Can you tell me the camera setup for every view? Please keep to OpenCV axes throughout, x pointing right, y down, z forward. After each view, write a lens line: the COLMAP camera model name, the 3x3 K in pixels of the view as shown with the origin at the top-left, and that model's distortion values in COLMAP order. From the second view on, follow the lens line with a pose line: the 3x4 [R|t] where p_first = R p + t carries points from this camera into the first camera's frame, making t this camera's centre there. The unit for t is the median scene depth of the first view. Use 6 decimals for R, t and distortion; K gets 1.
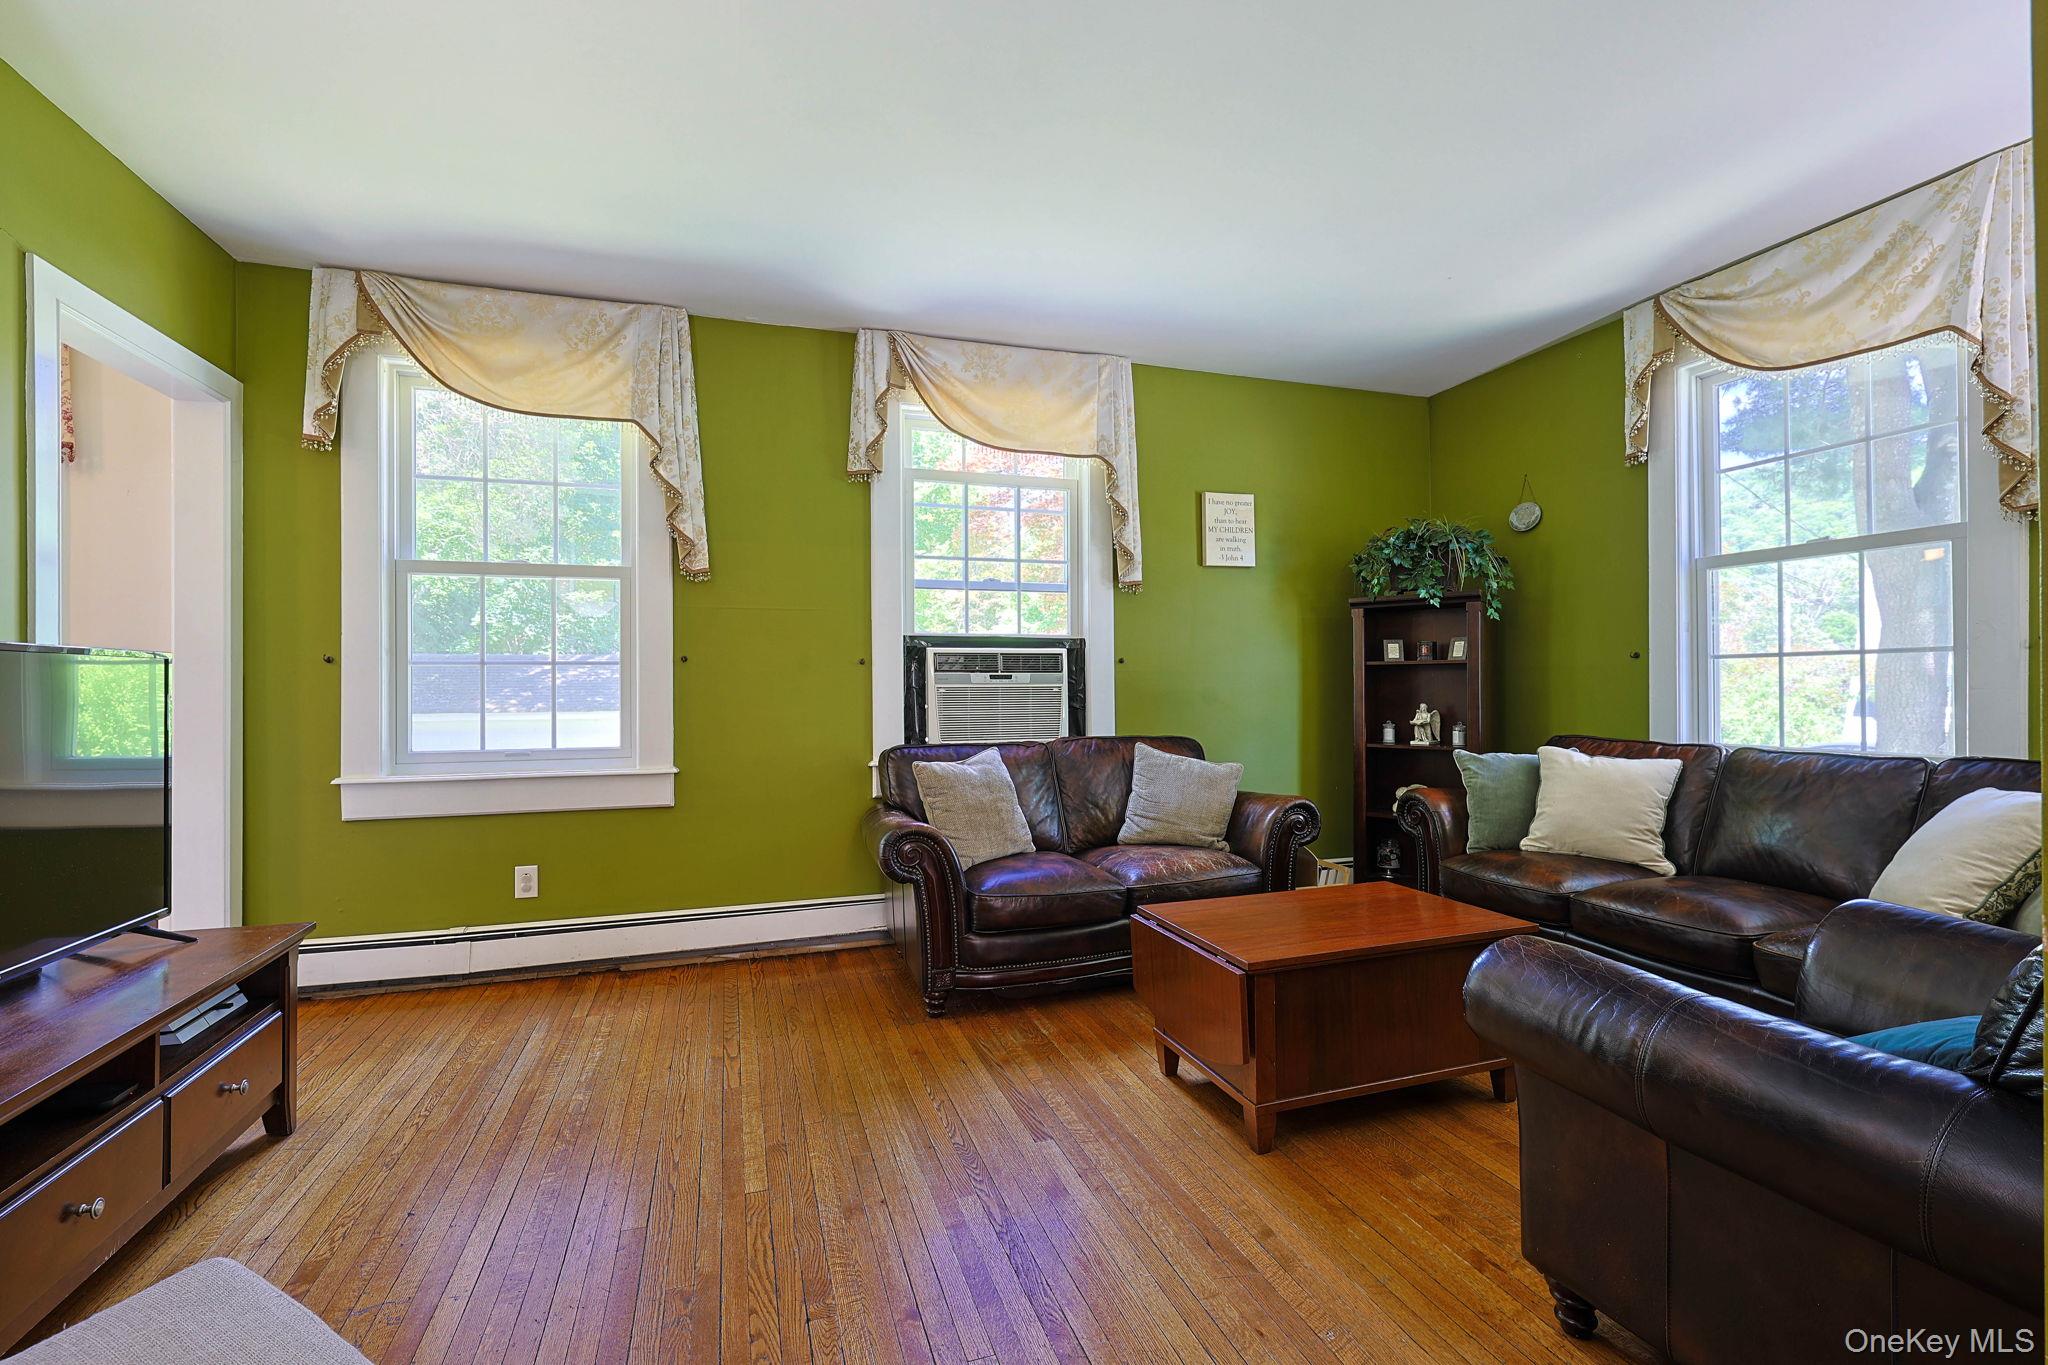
lens RADIAL K [[906.3, 0, 1025.9], [0, 906.3, 687.8], [0, 0, 1]] dist [-0.002447, 0.000576]
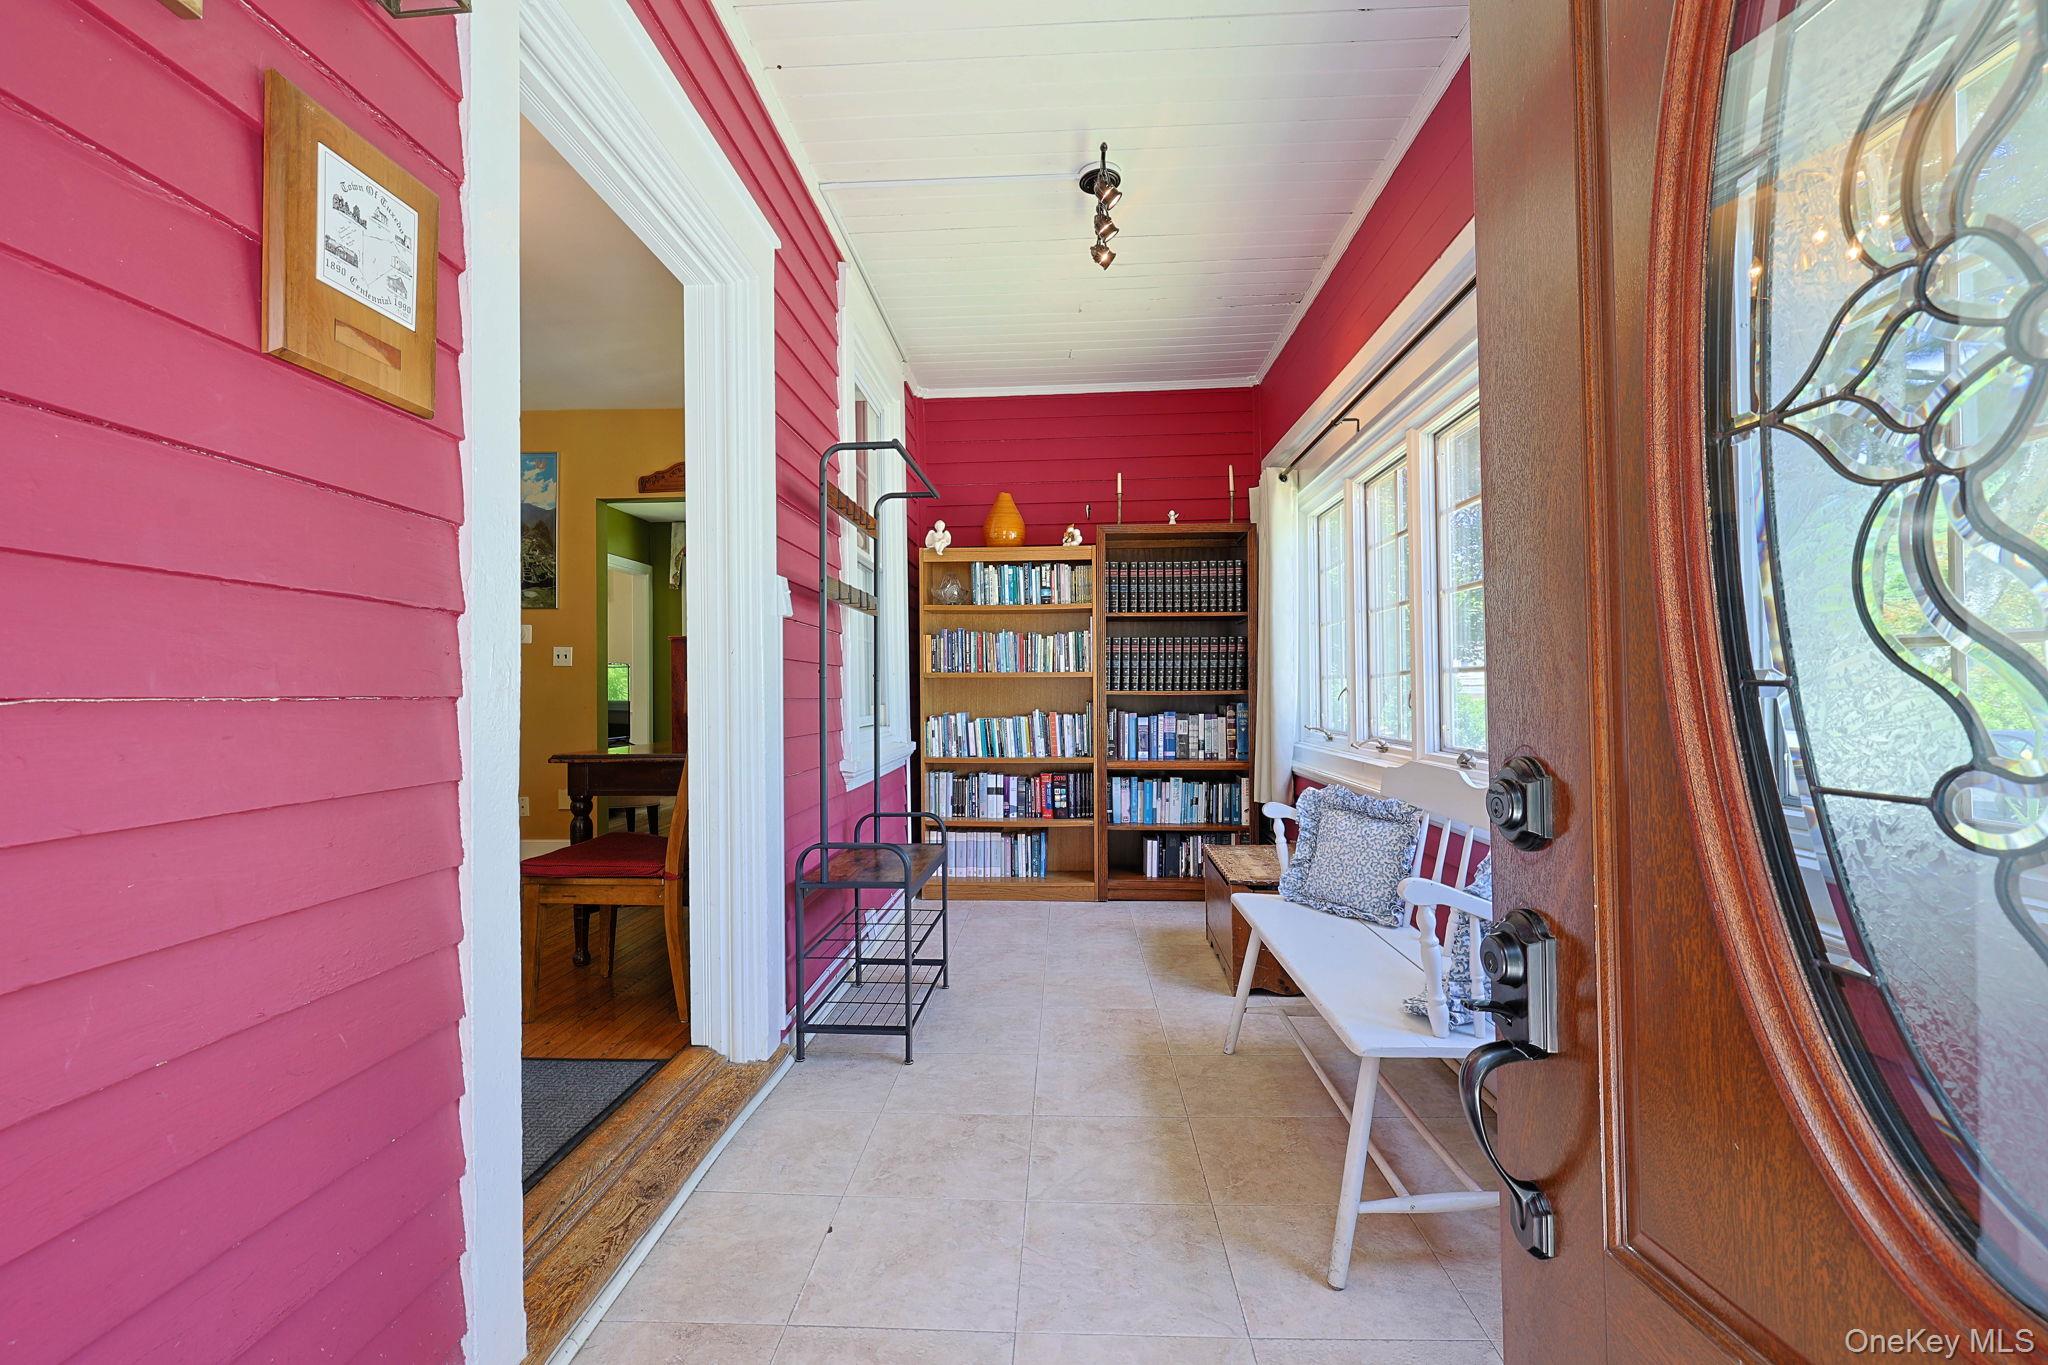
lens RADIAL K [[906.3, 0, 1022.3], [0, 906.3, 688.5], [0, 0, 1]] dist [-0.002447, 0.000576]
pose [[0.934380, -0.000436, -0.356278, 1.077807], [0.000552, 1.000000, 0.000226, 0.035994], [0.356278, -0.000408, 0.934380, -1.085607]]
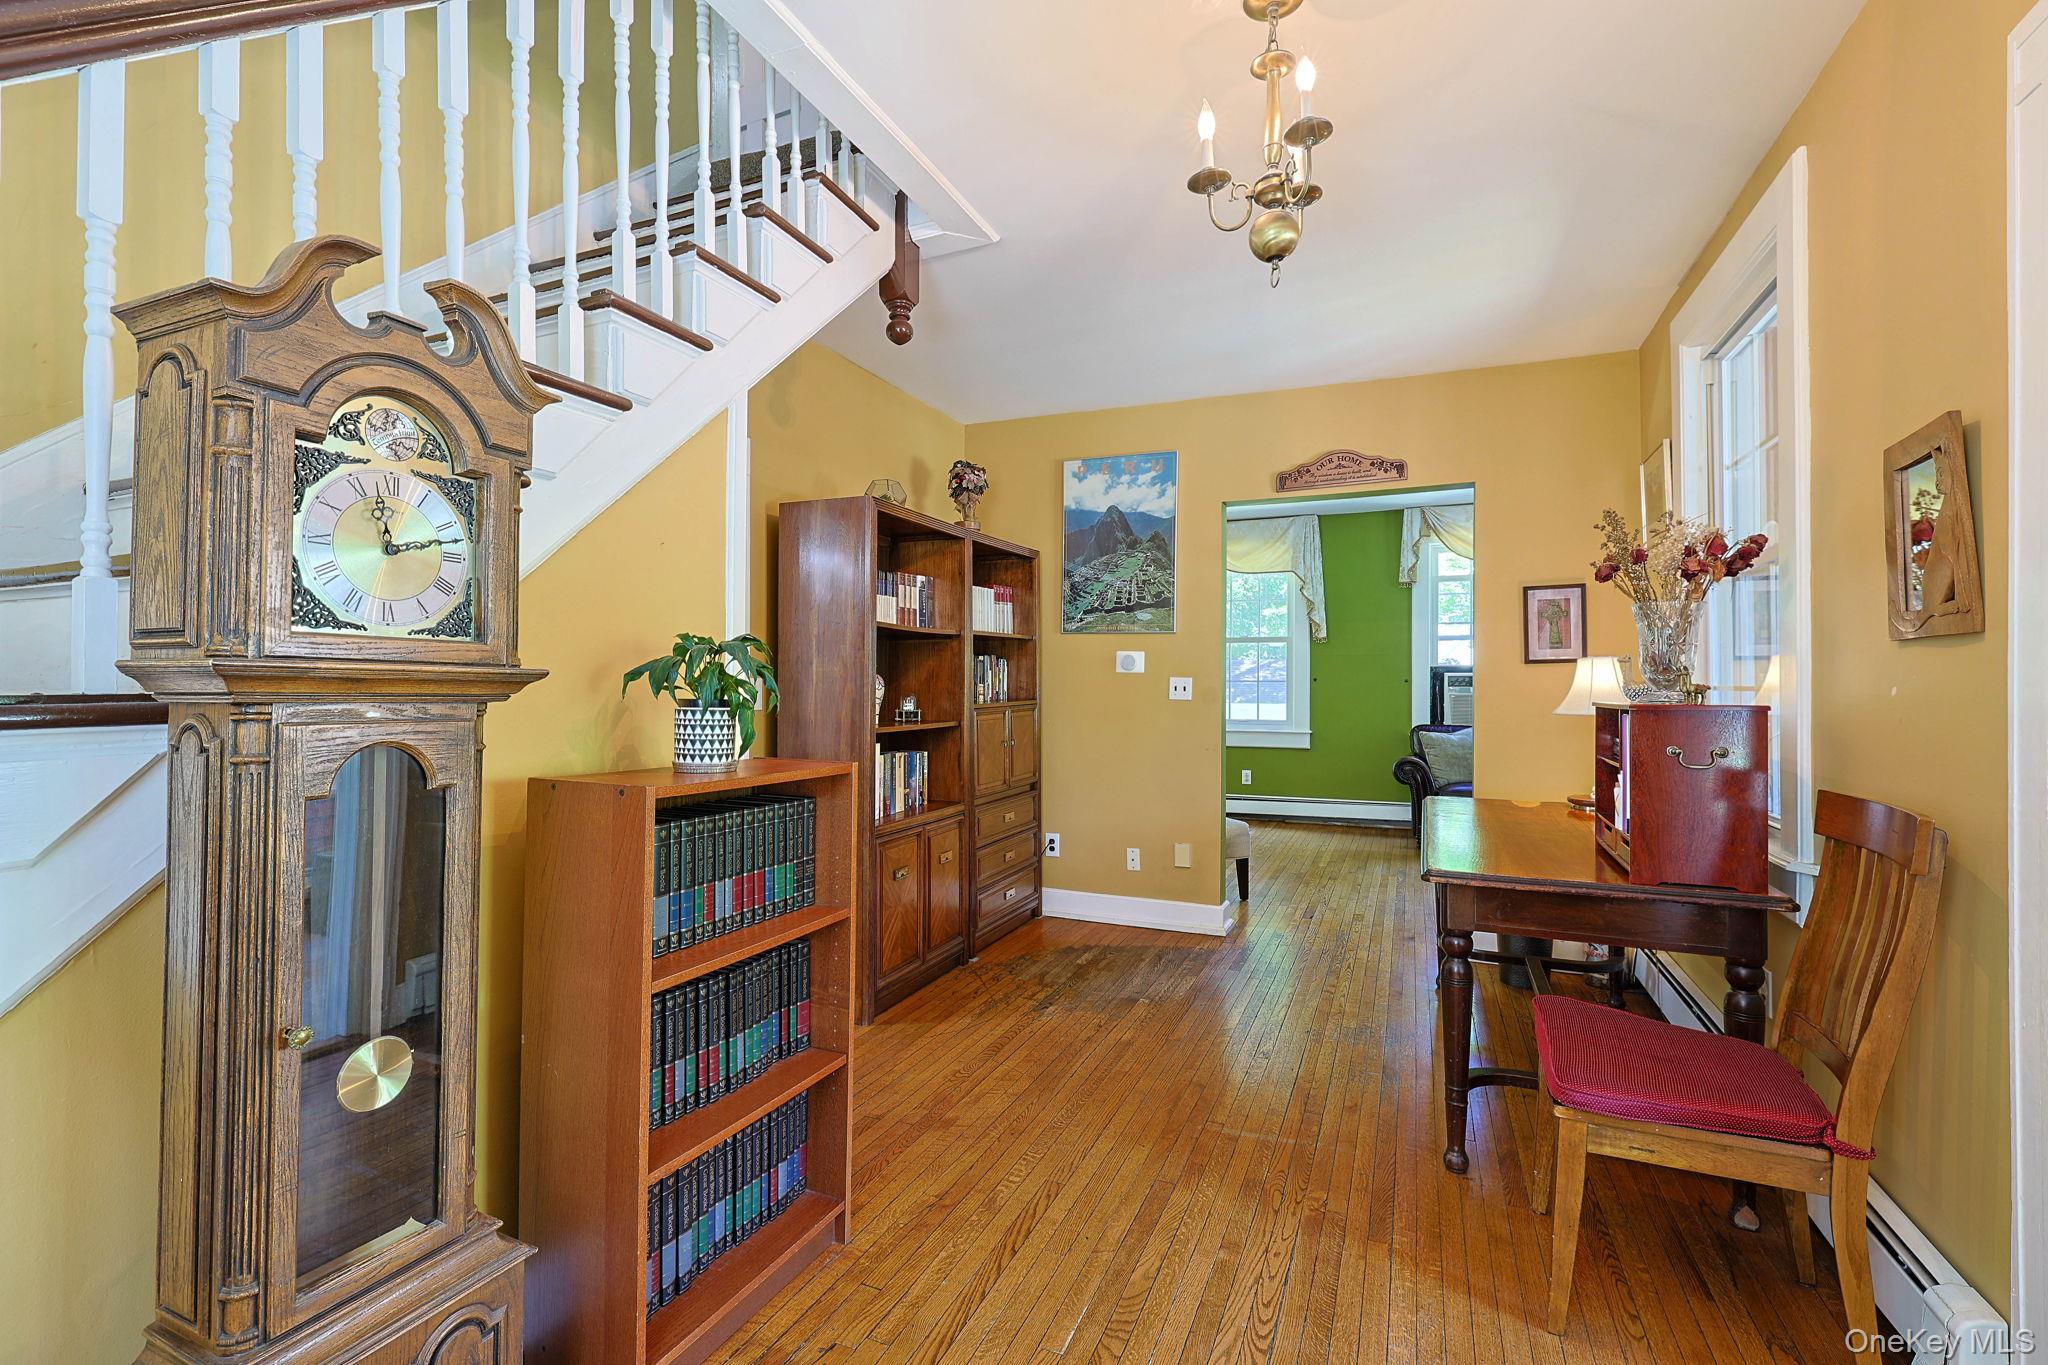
lens RADIAL K [[906.3, 0, 1024.3], [0, 906.3, 683.4], [0, 0, 1]] dist [-0.002447, 0.000576]
pose [[0.751324, 0.008076, -0.659884, 0.523445], [-0.007289, 0.999966, 0.003940, -0.027060], [0.659893, 0.001849, 0.751357, -1.066868]]
